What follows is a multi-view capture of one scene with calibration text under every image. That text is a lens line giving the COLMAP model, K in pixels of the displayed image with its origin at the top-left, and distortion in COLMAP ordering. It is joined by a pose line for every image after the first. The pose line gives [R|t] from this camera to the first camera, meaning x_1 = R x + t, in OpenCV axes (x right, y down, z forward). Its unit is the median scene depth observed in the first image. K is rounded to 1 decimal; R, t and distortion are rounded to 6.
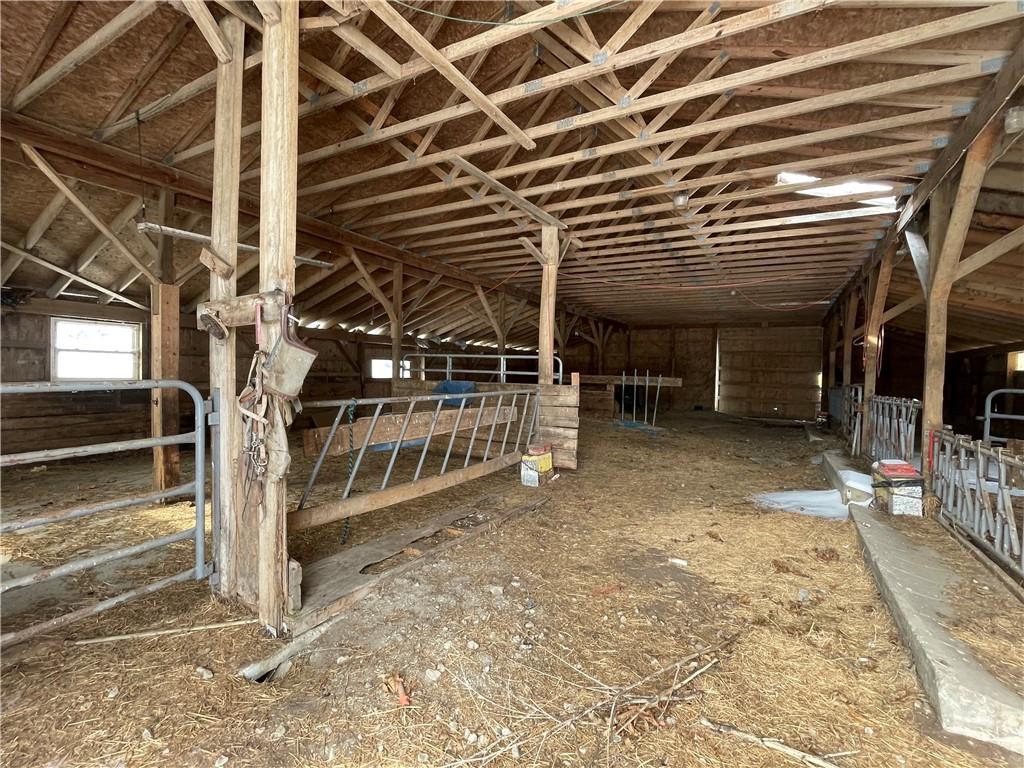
lens RADIAL K [[470.8, 0, 513.5], [0, 470.8, 382.7], [0, 0, 1]] dist [-0.003176, -0.000560]
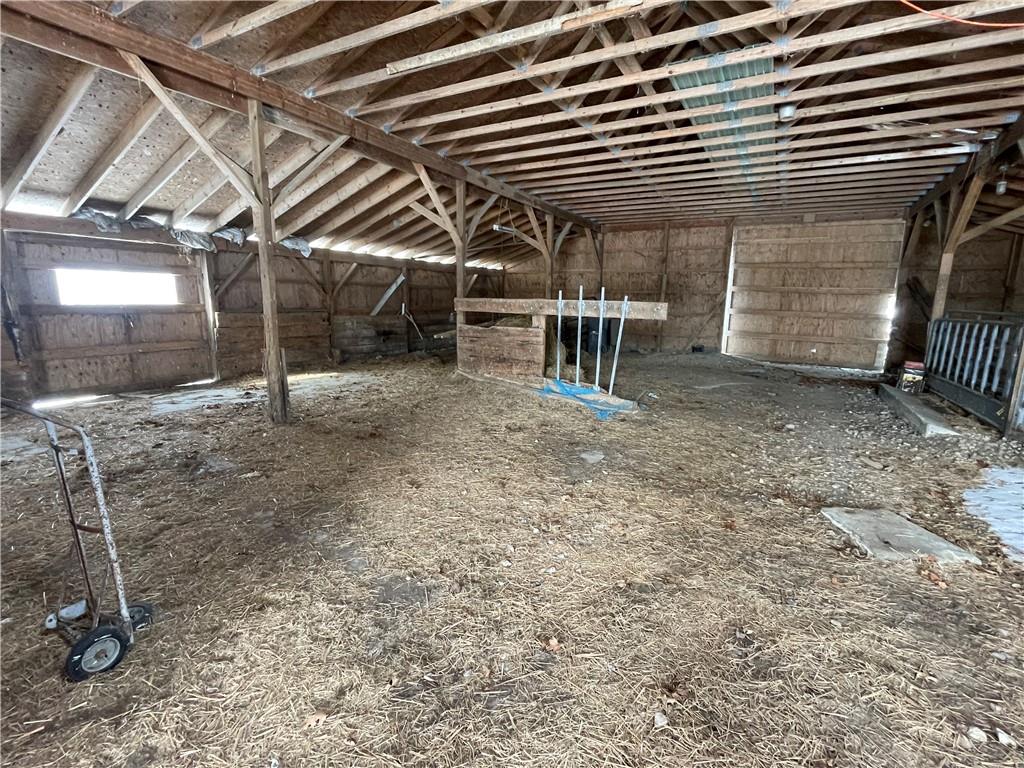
lens RADIAL K [[470.8, 0, 513.3], [0, 470.8, 382.8], [0, 0, 1]] dist [-0.003176, -0.000560]
pose [[0.999993, -0.003373, -0.001642, 0.479242], [0.003582, 0.988559, 0.150791, -0.004278], [0.001115, -0.150796, 0.988564, 1.205260]]
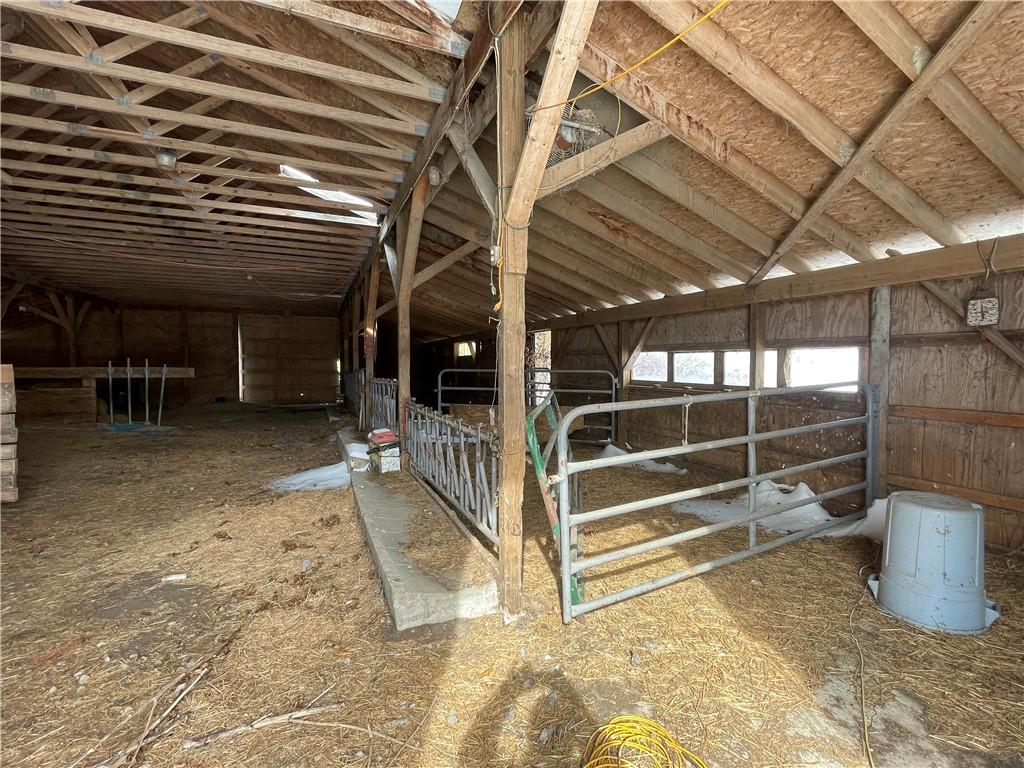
lens RADIAL K [[470.8, 0, 513.8], [0, 470.8, 382.4], [0, 0, 1]] dist [-0.003176, -0.000560]
pose [[0.603590, -0.051927, 0.795602, 0.043840], [0.031920, 0.998651, 0.040963, 0.002103], [-0.796656, 0.000671, 0.604433, -0.022342]]
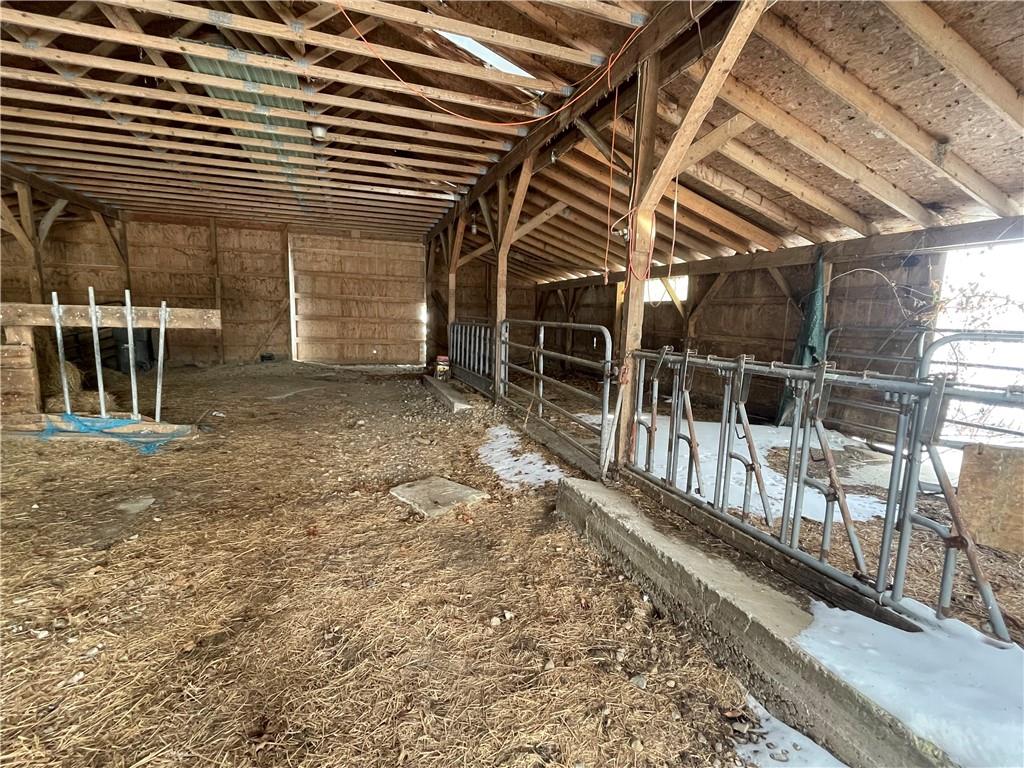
lens RADIAL K [[470.8, 0, 514.5], [0, 470.8, 381.9], [0, 0, 1]] dist [-0.003176, -0.000560]
pose [[0.659819, -0.111654, 0.743083, 0.499726], [0.007760, 0.989859, 0.141843, -0.007360], [-0.751385, -0.087825, 0.653994, 1.197657]]
